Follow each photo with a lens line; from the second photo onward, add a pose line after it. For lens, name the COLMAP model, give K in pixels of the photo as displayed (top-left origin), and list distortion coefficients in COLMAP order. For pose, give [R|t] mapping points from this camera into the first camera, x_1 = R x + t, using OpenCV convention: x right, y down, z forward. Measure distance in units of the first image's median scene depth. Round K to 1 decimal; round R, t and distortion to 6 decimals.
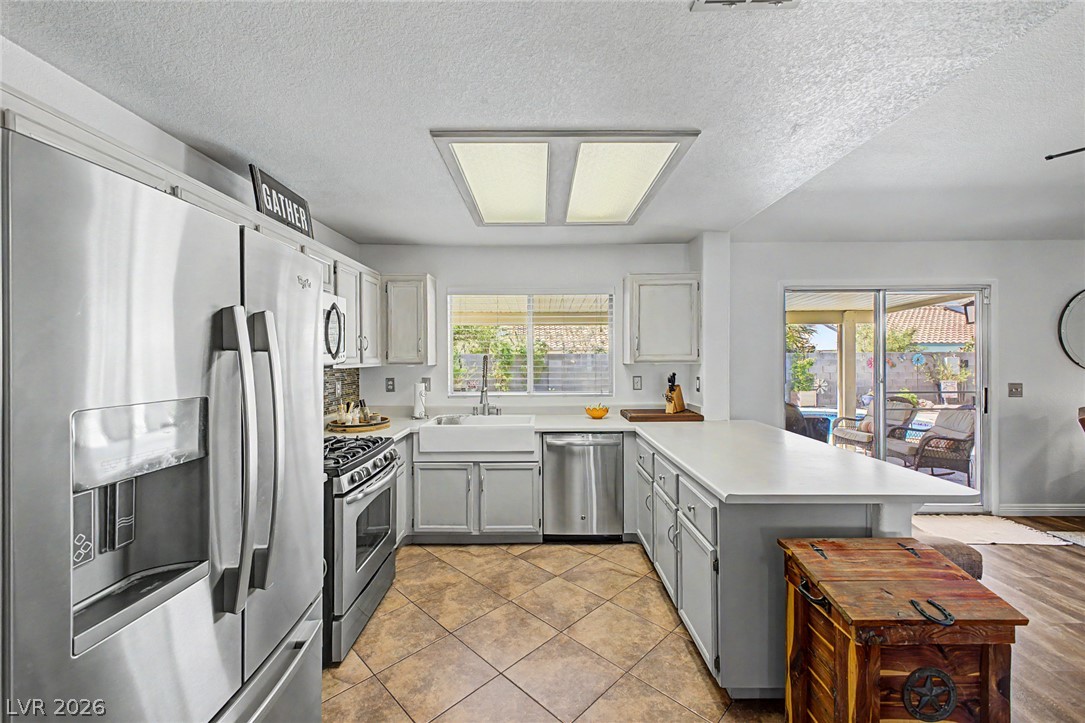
lens RADIAL K [[431.7, 0, 546.4], [0, 431.7, 359.8], [0, 0, 1]] dist [0.013448, -0.004402]
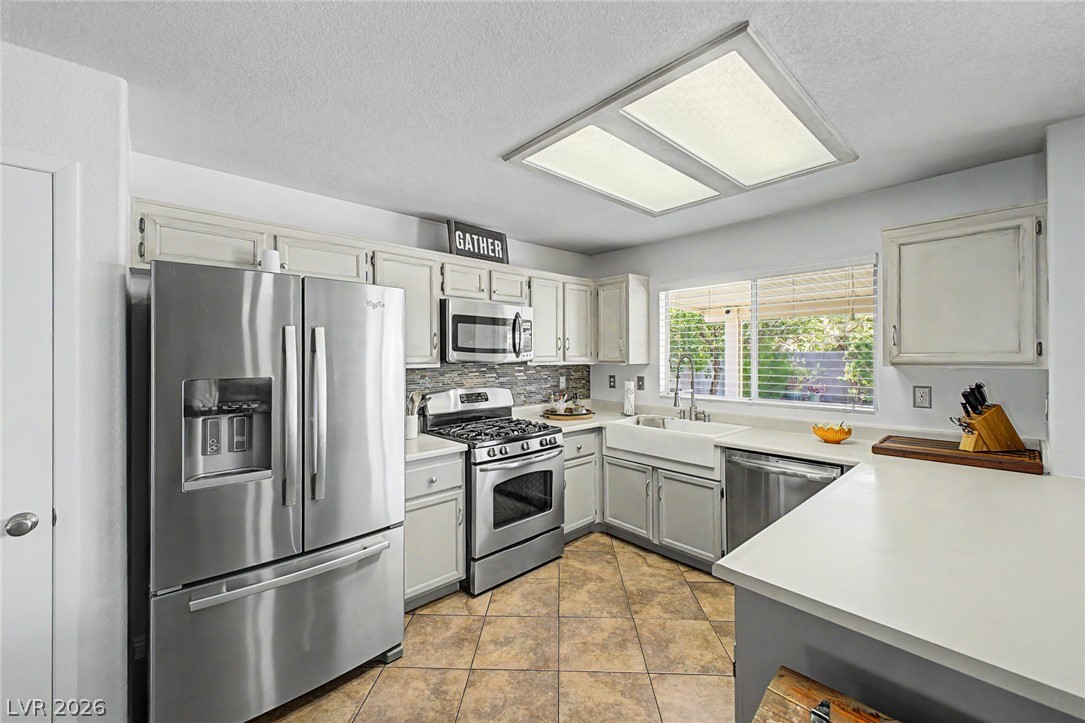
lens RADIAL K [[431.7, 0, 542.5], [0, 431.7, 358.8], [0, 0, 1]] dist [0.013448, -0.004402]
pose [[0.670751, 0.007038, -0.741649, 0.376200], [-0.006184, 0.999973, 0.003897, -0.002638], [0.741656, 0.001972, 0.670777, 0.183084]]
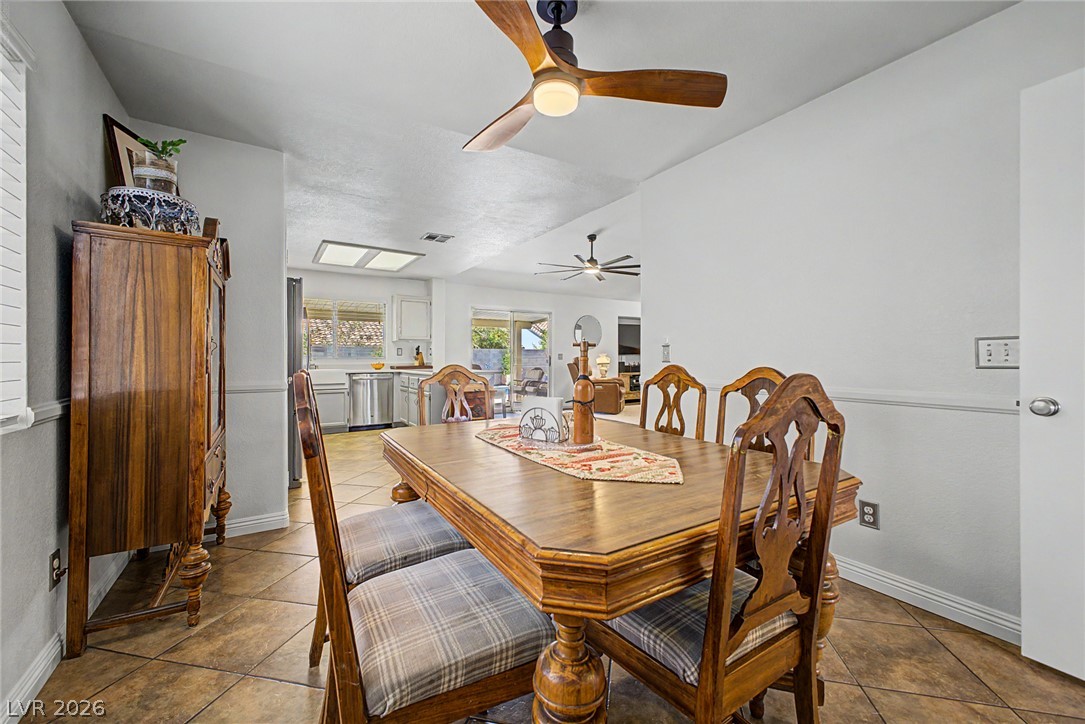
lens RADIAL K [[431.7, 0, 550.1], [0, 431.7, 363.7], [0, 0, 1]] dist [0.013448, -0.004402]
pose [[0.845234, 0.001004, 0.534395, -0.291985], [-0.003764, 0.999985, 0.004076, 0.114758], [-0.534383, -0.005456, 0.845225, -1.140349]]
